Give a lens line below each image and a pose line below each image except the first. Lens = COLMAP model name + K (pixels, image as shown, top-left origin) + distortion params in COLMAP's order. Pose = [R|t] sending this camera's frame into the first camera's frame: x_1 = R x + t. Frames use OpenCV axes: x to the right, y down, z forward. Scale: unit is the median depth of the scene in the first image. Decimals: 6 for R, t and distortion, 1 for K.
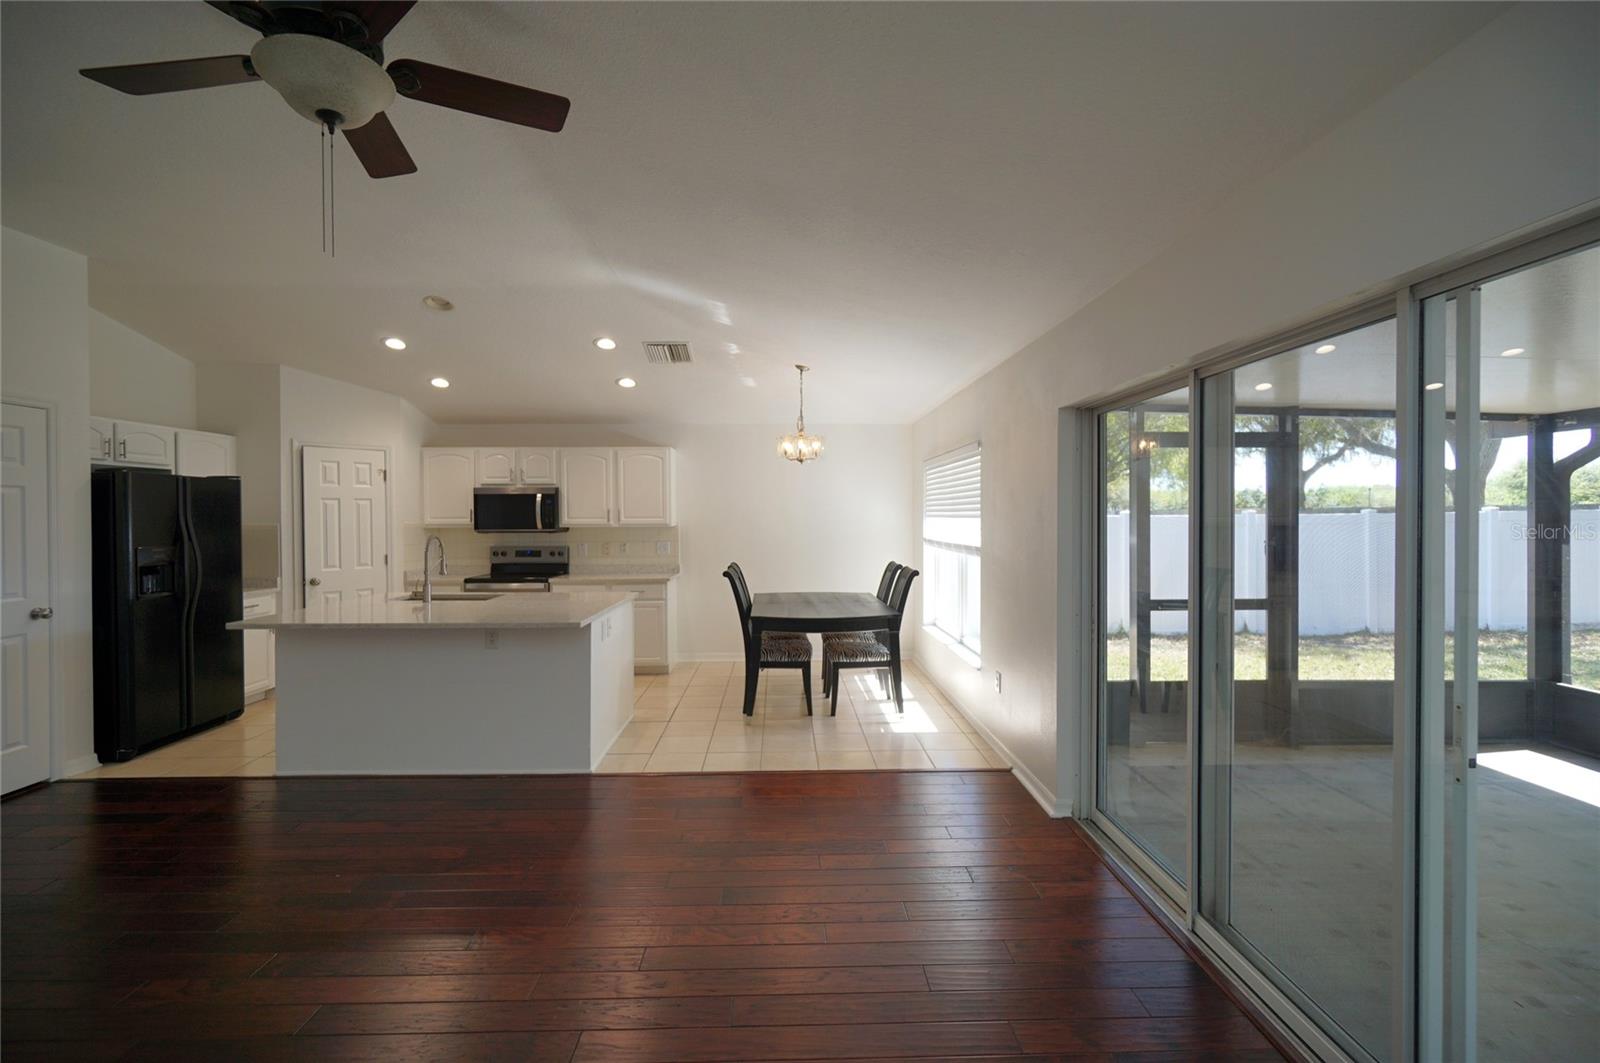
lens RADIAL K [[689.0, 0, 800.0], [0, 689.0, 531.5], [0, 0, 1]] dist [-0.000536, 0.000368]
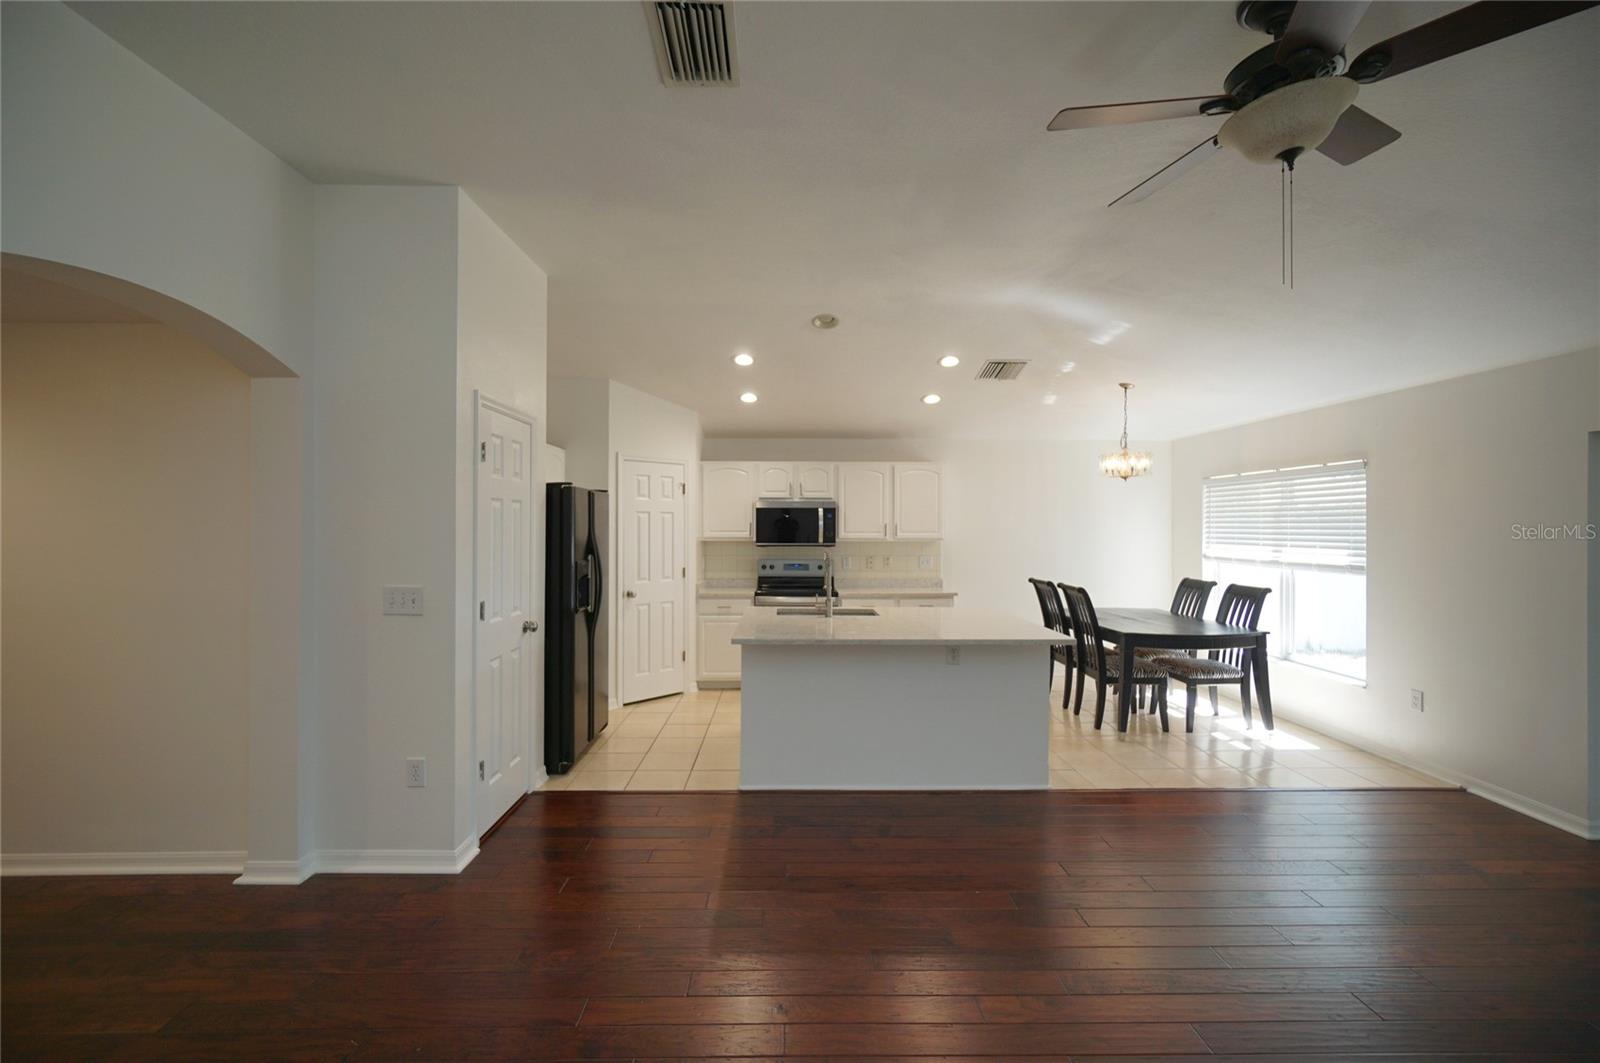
lens RADIAL K [[689.0, 0, 800.0], [0, 689.0, 531.5], [0, 0, 1]] dist [-0.000536, 0.000368]
pose [[0.999971, 0.006783, -0.003535, -0.465764], [-0.006836, 0.999861, -0.015204, -0.005461], [0.003431, 0.015227, 0.999878, -0.008068]]
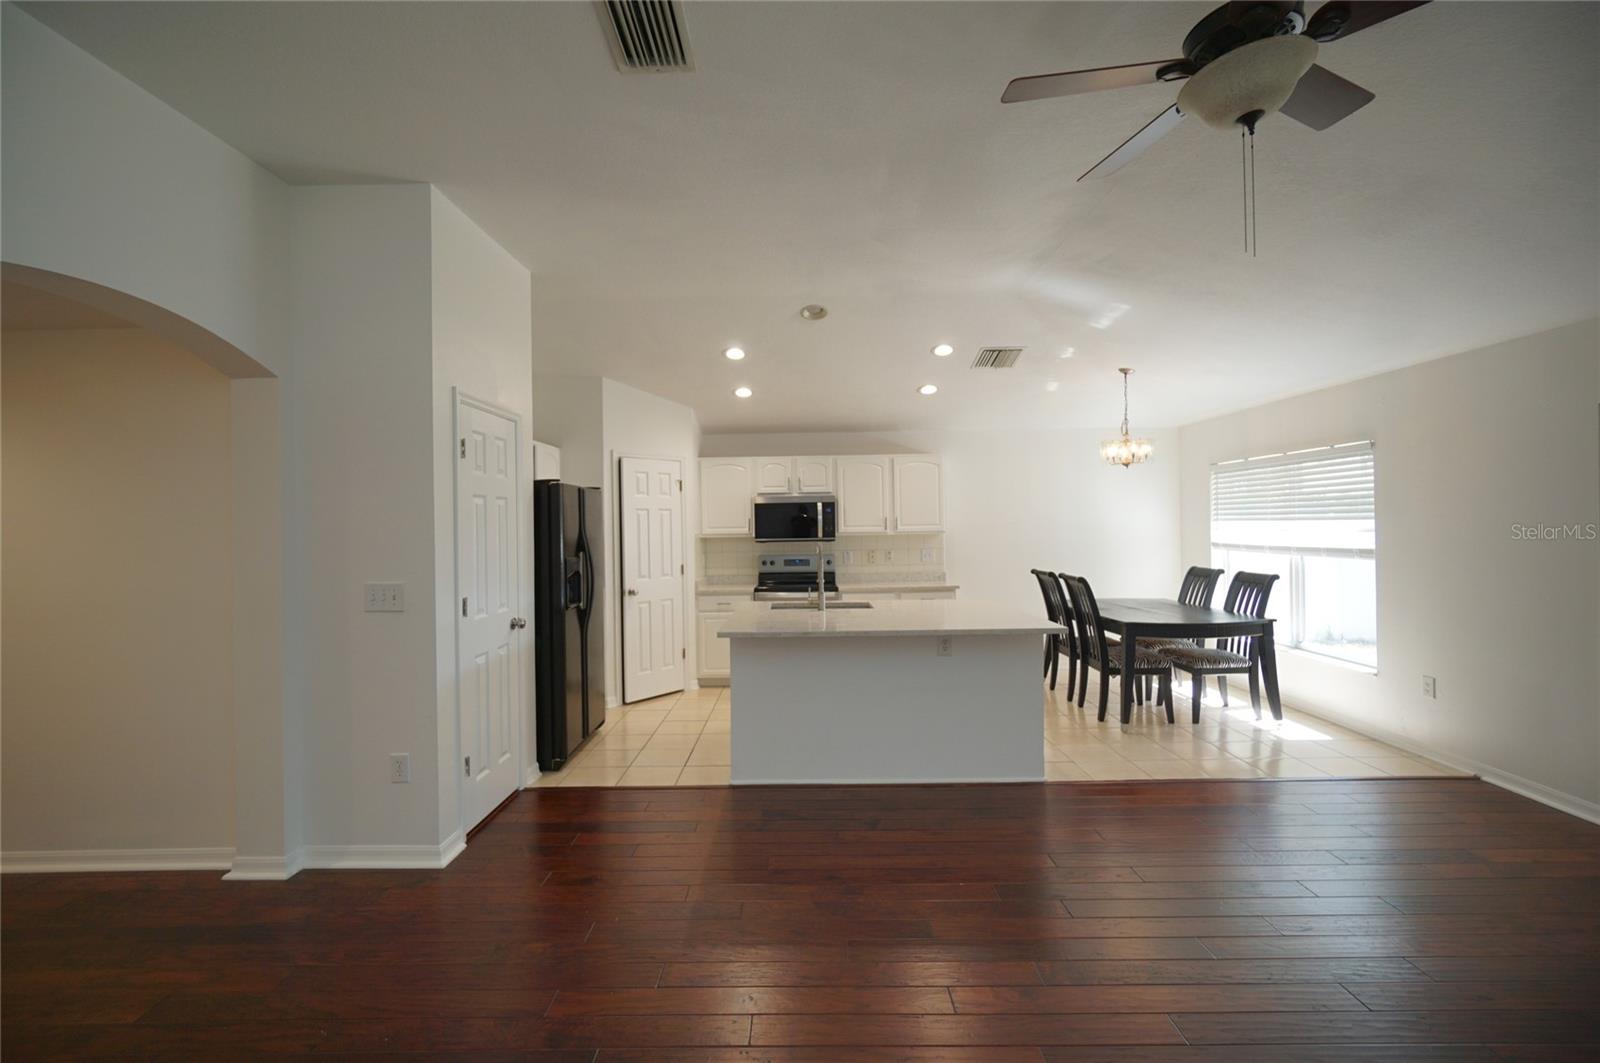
lens RADIAL K [[693.2, 0, 800.0], [0, 693.2, 531.5], [0, 0, 1]] dist [-0.000114, 0.000129]
pose [[0.999511, -0.011356, -0.029132, -0.434763], [0.010943, 0.999838, -0.014289, 0.001954], [0.029290, 0.013963, 0.999473, -0.005550]]
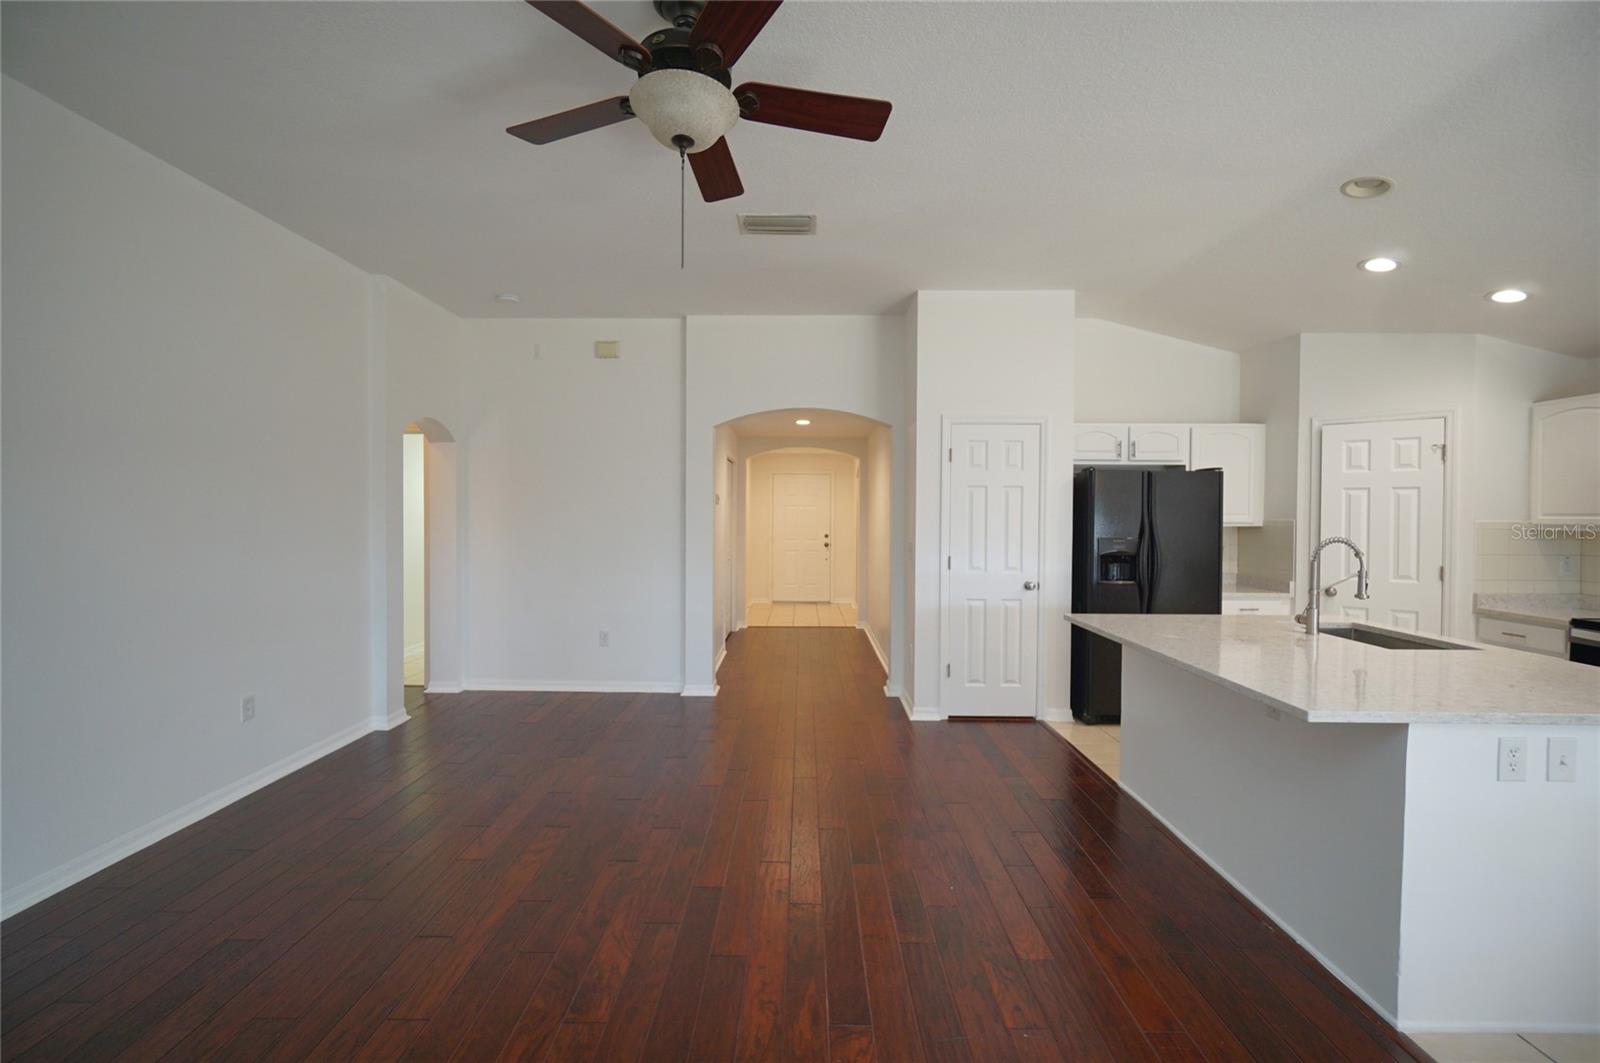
lens RADIAL K [[714.4, 0, 800.0], [0, 714.4, 531.5], [0, 0, 1]] dist [-0.001004, -0.000048]
pose [[-0.022048, 0.030458, -0.999293, 0.150693], [-0.027190, 0.999148, 0.031053, -0.006886], [0.999387, 0.027855, -0.021201, 0.397448]]
